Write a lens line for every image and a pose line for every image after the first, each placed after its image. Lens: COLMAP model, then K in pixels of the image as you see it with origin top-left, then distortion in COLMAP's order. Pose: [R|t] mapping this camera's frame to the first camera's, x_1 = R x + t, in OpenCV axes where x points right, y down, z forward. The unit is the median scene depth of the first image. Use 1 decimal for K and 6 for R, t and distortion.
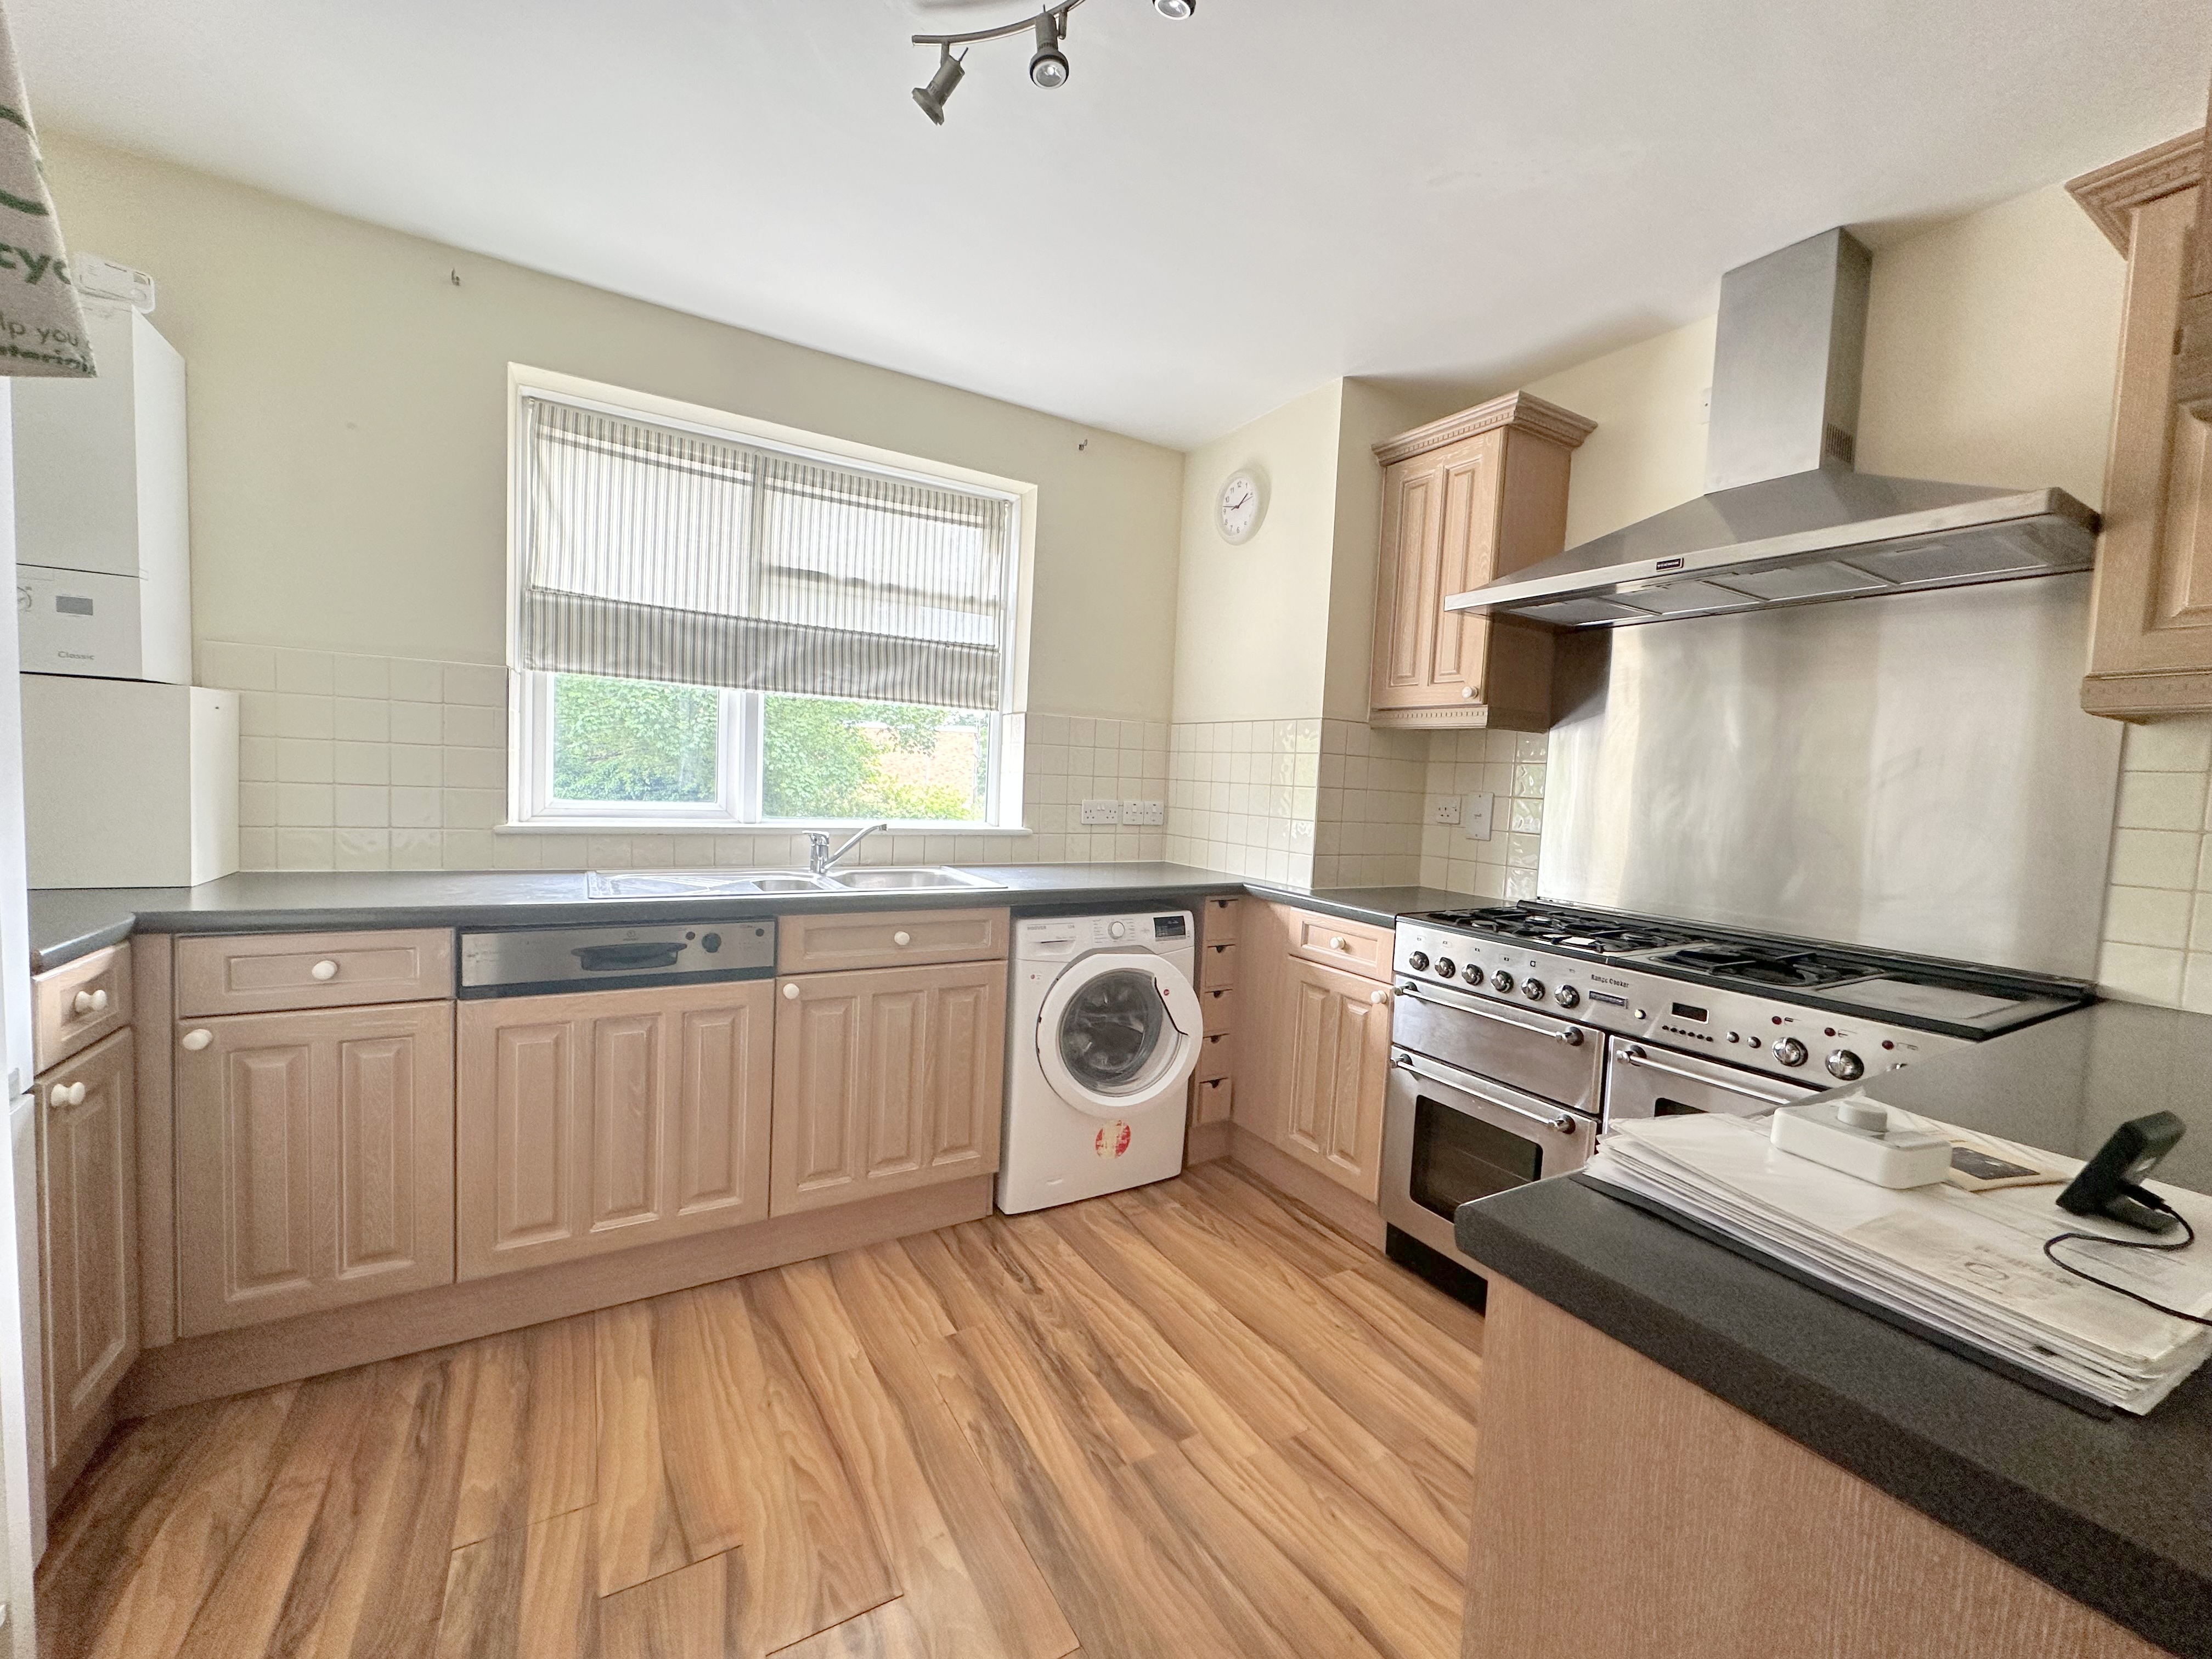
lens RADIAL K [[882.2, 0, 1106.0], [0, 882.2, 826.0], [0, 0, 1]] dist [-0.001082, -0.000518]
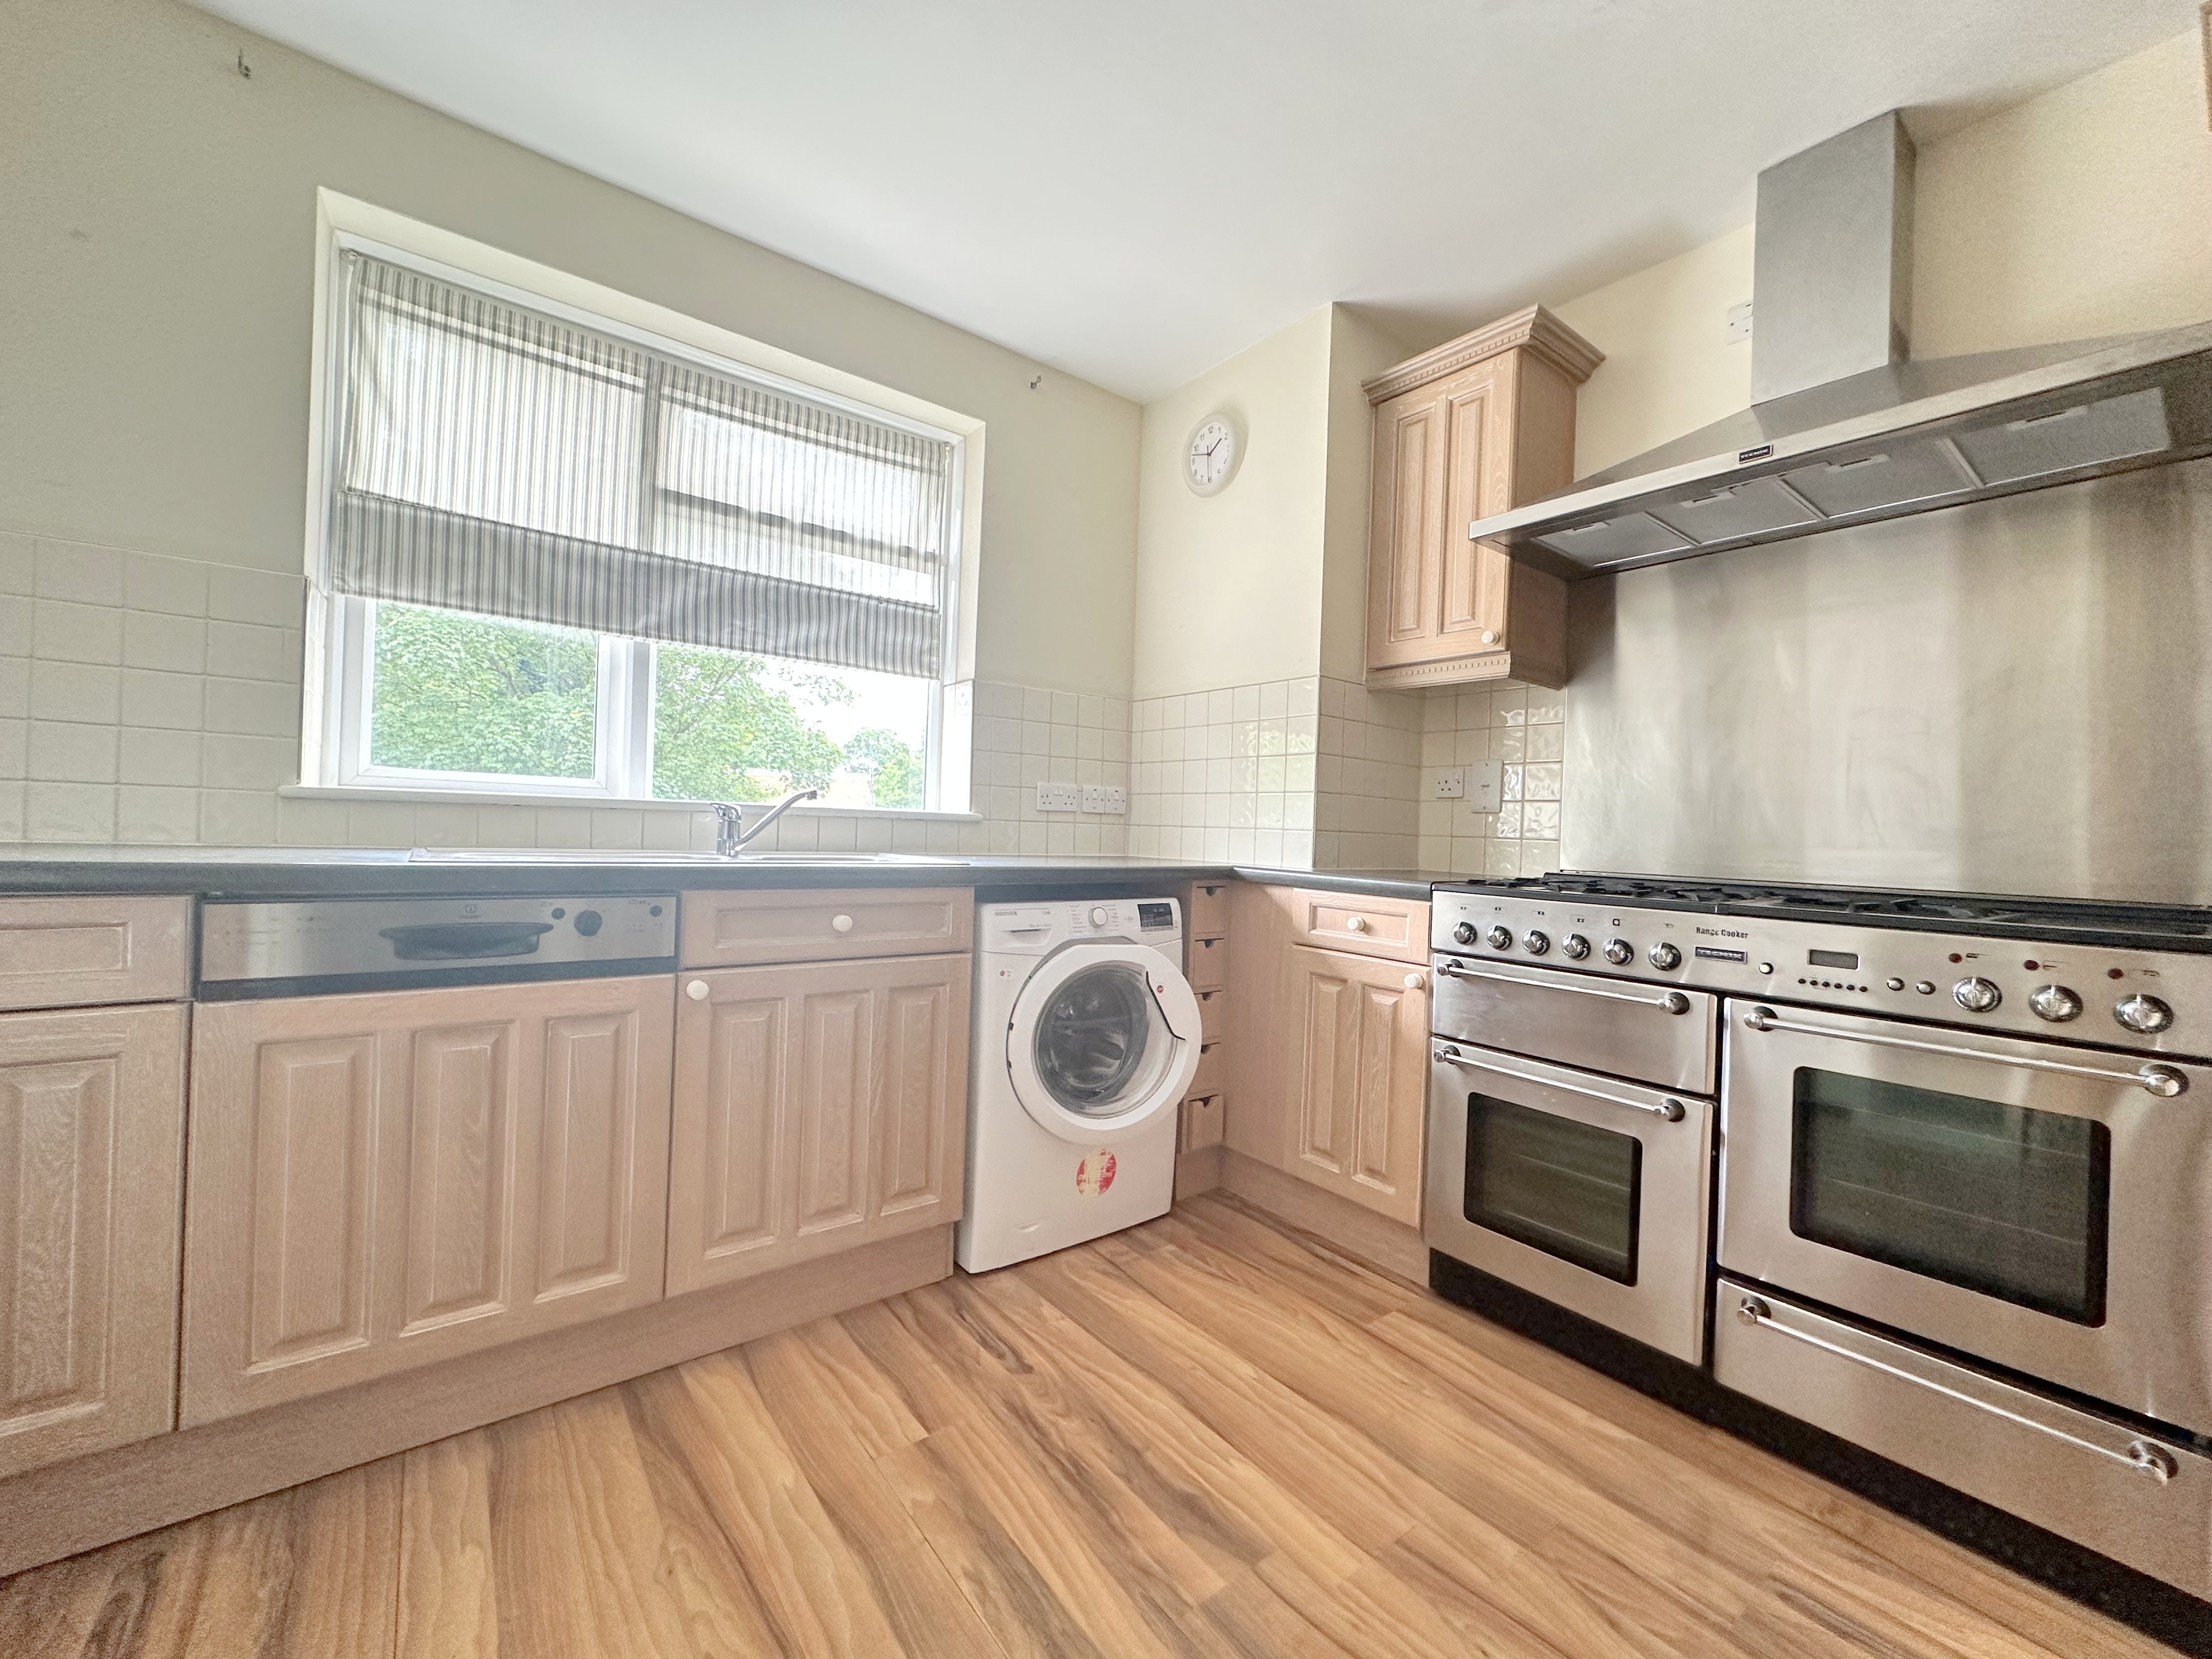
lens RADIAL K [[882.2, 0, 1106.2], [0, 882.2, 826.0], [0, 0, 1]] dist [-0.001082, -0.000518]
pose [[0.992919, -0.011410, 0.118243, -0.086635], [0.017966, 0.998350, -0.054532, 0.085192], [-0.117426, 0.056270, 0.991486, 0.178202]]
